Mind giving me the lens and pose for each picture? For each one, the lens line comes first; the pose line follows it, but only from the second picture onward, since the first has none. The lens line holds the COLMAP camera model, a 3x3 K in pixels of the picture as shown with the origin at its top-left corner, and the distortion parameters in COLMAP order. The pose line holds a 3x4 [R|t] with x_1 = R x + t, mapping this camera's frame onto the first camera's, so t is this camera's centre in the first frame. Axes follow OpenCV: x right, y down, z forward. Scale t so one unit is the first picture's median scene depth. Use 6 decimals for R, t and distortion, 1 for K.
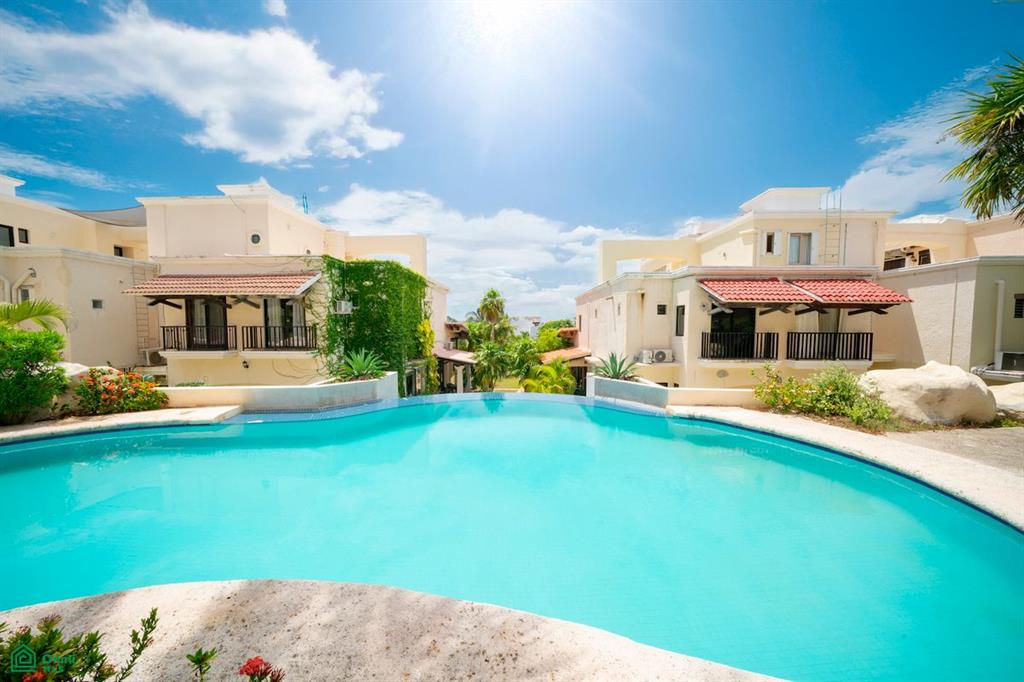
lens RADIAL K [[351.6, 0, 512.0], [0, 351.6, 341.0], [0, 0, 1]] dist [-0.000025, 0.000013]
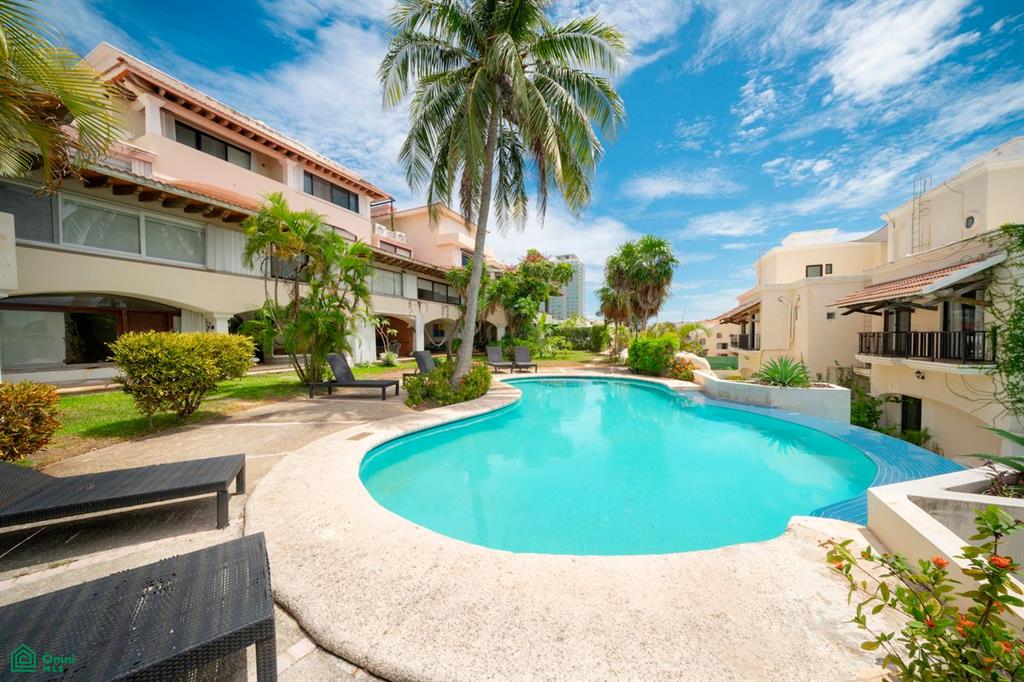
lens RADIAL K [[351.6, 0, 512.0], [0, 351.6, 341.0], [0, 0, 1]] dist [-0.000025, 0.000013]
pose [[-0.316192, 0.016730, -0.948548, 0.406449], [-0.030658, 0.999142, 0.027842, -0.012003], [0.948200, 0.037884, -0.315408, 0.309903]]
